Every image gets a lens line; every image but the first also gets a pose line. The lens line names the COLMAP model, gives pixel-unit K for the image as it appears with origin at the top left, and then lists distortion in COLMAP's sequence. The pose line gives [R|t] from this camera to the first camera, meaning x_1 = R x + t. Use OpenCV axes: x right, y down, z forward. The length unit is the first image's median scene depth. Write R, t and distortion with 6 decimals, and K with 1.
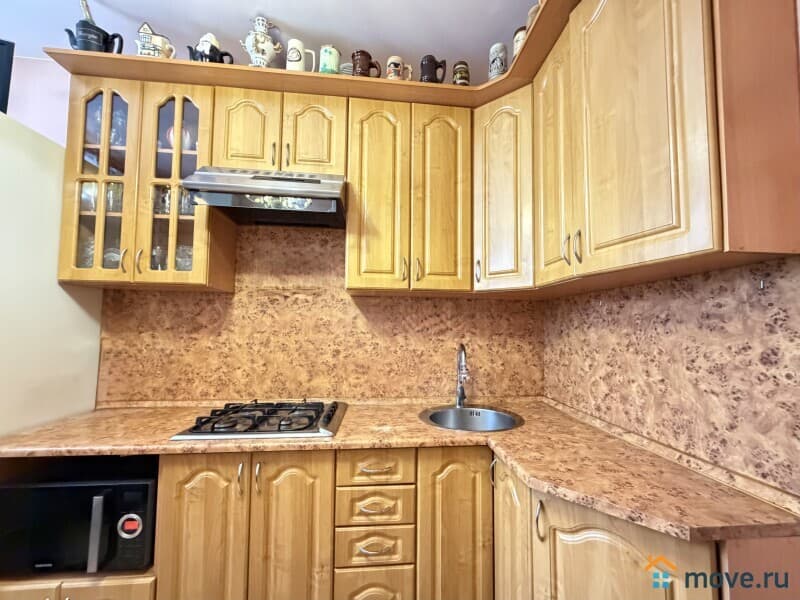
lens RADIAL K [[333.9, 0, 413.3], [0, 333.9, 313.8], [0, 0, 1]] dist [-0.000107, 0.001231]
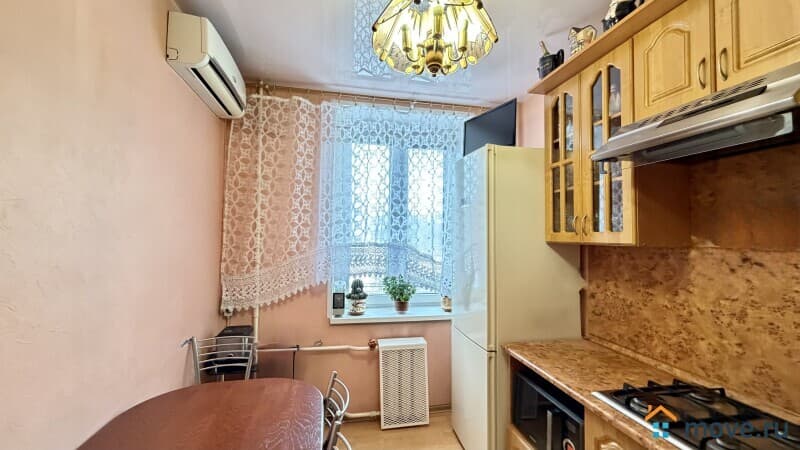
lens RADIAL K [[322.0, 0, 395.4], [0, 322.0, 224.9], [0, 0, 1]] dist [0.000896, 0.000921]
pose [[0.081312, -0.041975, -0.995804, 0.235774], [0.041520, 0.998388, -0.038694, -0.128458], [0.995824, -0.038199, 0.082924, 0.215398]]
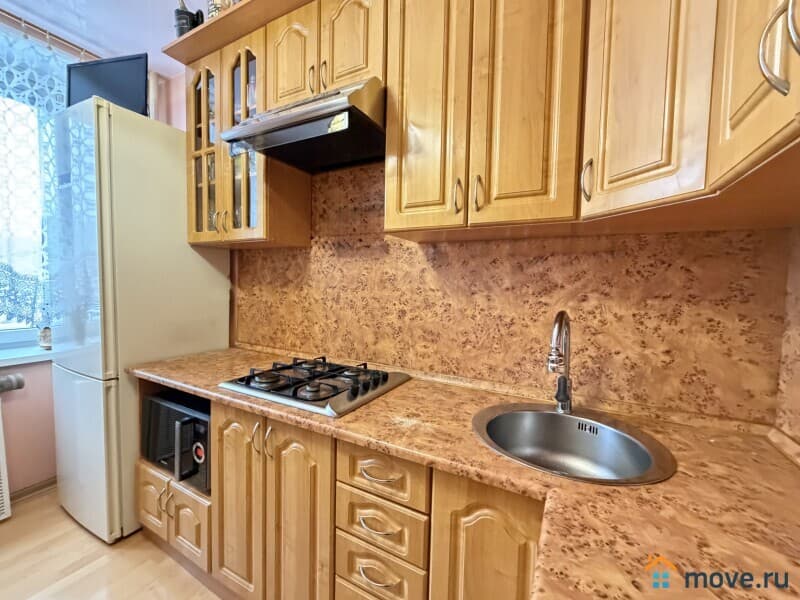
lens RADIAL K [[333.9, 0, 393.6], [0, 333.9, 301.5], [0, 0, 1]] dist [-0.000107, 0.001231]
pose [[0.816559, 0.037554, -0.576039, 0.257644], [0.014951, 0.996171, 0.086138, 0.017998], [0.577068, -0.078949, 0.812871, 0.362231]]
